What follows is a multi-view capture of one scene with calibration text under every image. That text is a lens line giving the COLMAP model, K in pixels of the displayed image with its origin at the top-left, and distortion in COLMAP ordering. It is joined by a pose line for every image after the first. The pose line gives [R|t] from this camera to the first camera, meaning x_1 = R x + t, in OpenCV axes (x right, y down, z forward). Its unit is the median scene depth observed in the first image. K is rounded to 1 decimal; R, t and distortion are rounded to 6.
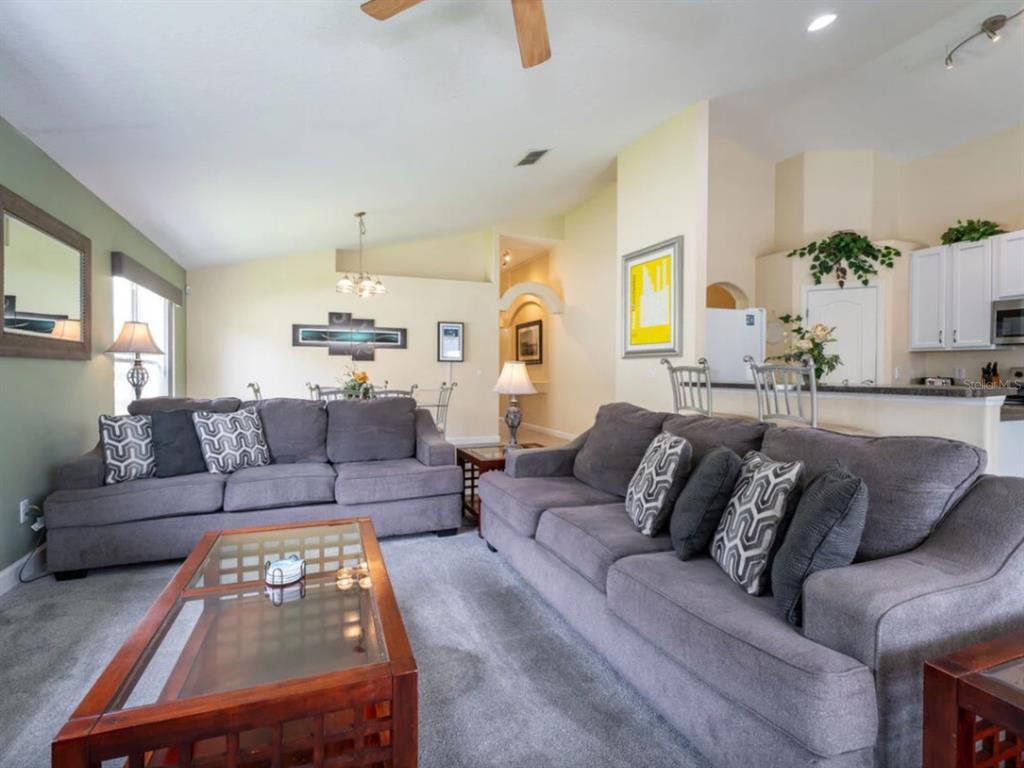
lens RADIAL K [[480.9, 0, 505.7], [0, 480.9, 378.2], [0, 0, 1]] dist [0.000648, 0.000314]
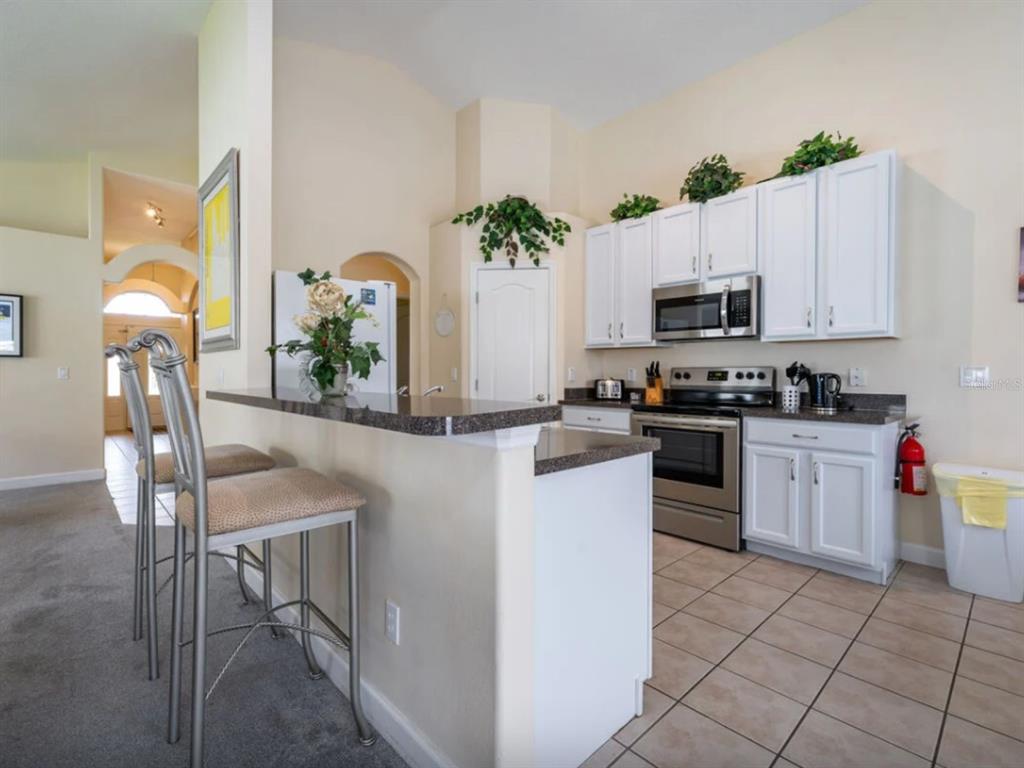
lens RADIAL K [[473.6, 0, 499.4], [0, 473.6, 379.6], [0, 0, 1]] dist [0.000206, 0.000284]
pose [[0.929113, -0.007161, 0.369727, 0.390804], [0.006219, 0.999974, 0.003739, -0.005215], [-0.369744, -0.001174, 0.929133, 0.282124]]
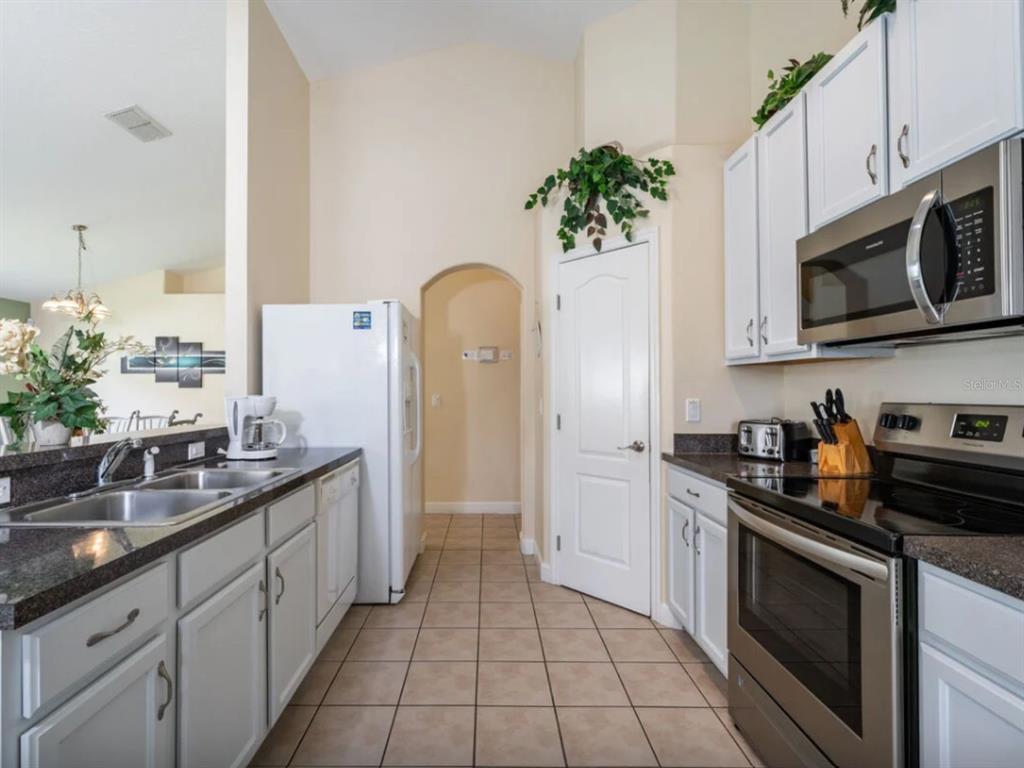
lens RADIAL K [[489.5, 0, 483.8], [0, 489.5, 386.9], [0, 0, 1]] dist [-0.001183, -0.000115]
pose [[0.934519, -0.007991, -0.355824, 0.781928], [0.000161, 0.999757, -0.022030, -0.023177], [0.355914, 0.020531, 0.934293, 0.447190]]
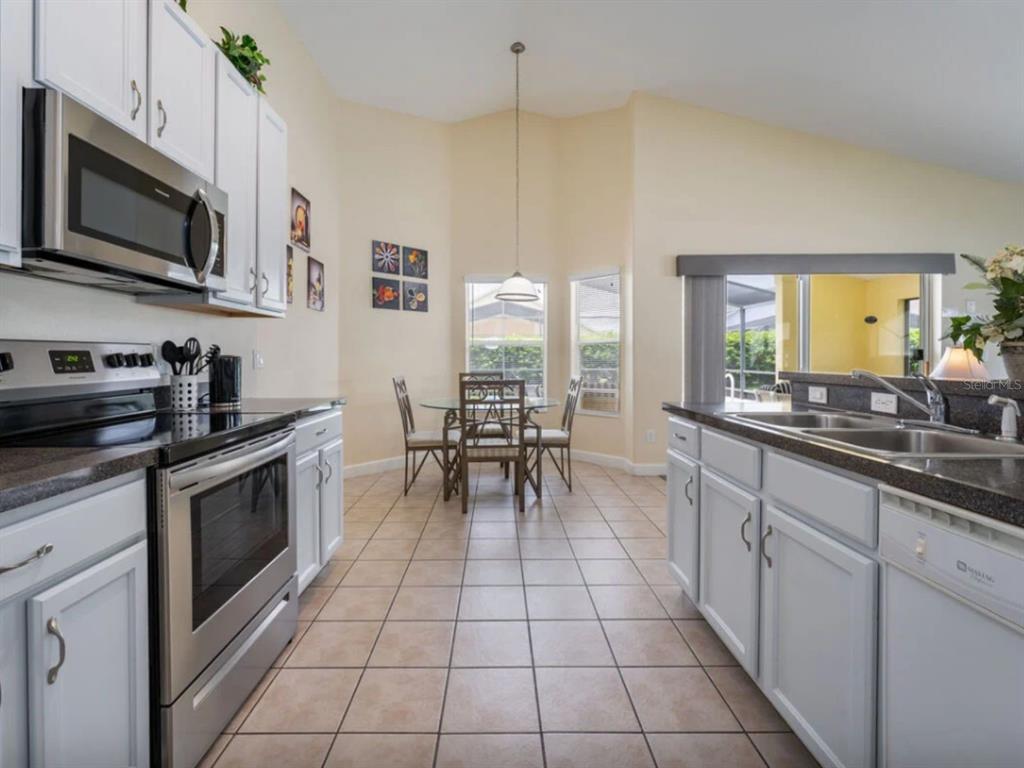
lens RADIAL K [[473.6, 0, 499.4], [0, 473.6, 379.6], [0, 0, 1]] dist [0.000206, 0.000284]
pose [[-0.938466, -0.022737, 0.344621, 0.591023], [-0.001367, 0.998067, 0.062125, -0.014031], [-0.345368, 0.057832, -0.936684, 1.000505]]
